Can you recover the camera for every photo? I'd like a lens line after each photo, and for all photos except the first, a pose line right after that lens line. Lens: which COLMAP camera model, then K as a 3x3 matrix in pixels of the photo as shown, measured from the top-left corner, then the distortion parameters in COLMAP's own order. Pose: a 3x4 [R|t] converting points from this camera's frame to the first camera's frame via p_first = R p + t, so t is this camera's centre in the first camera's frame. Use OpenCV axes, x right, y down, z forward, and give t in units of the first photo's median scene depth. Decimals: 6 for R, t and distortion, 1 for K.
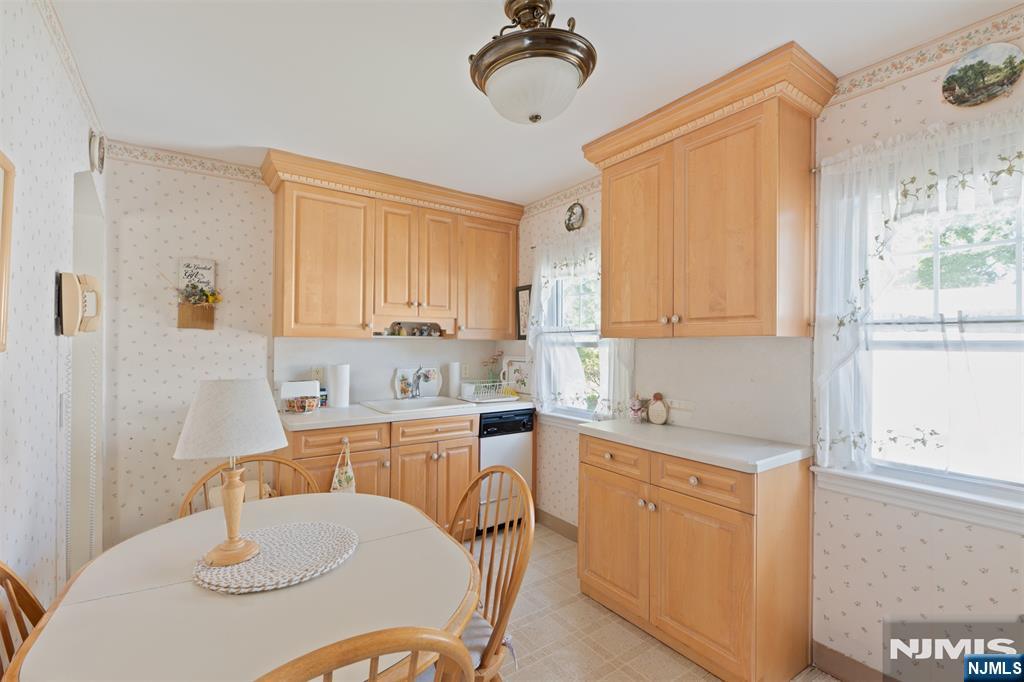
lens RADIAL K [[457.2, 0, 514.2], [0, 457.2, 342.7], [0, 0, 1]] dist [0.001188, -0.002430]
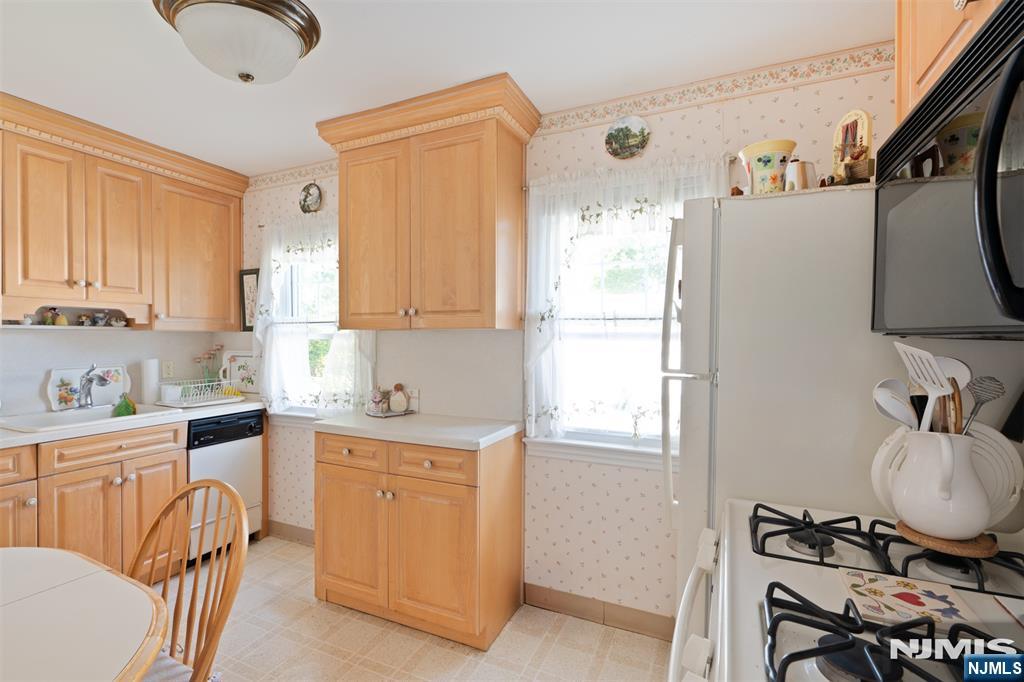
lens RADIAL K [[457.2, 0, 516.4], [0, 457.2, 342.4], [0, 0, 1]] dist [0.001188, -0.002430]
pose [[0.863836, -0.010146, 0.503670, 0.032391], [0.001377, 0.999841, 0.017778, 0.000117], [-0.503771, -0.014664, 0.863713, -0.014629]]
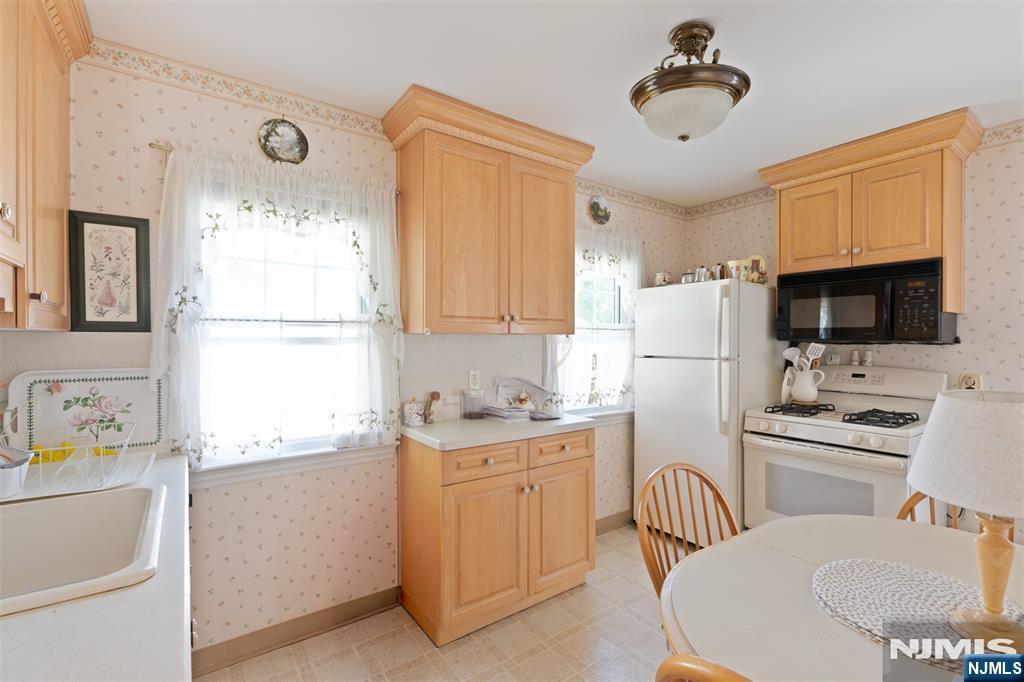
lens RADIAL K [[457.2, 0, 515.0], [0, 457.2, 342.9], [0, 0, 1]] dist [0.001188, -0.002430]
pose [[-0.013546, -0.010973, 0.999848, -0.733949], [-0.003476, 0.999934, 0.010927, -0.002449], [-0.999902, -0.003327, -0.013584, 0.981250]]
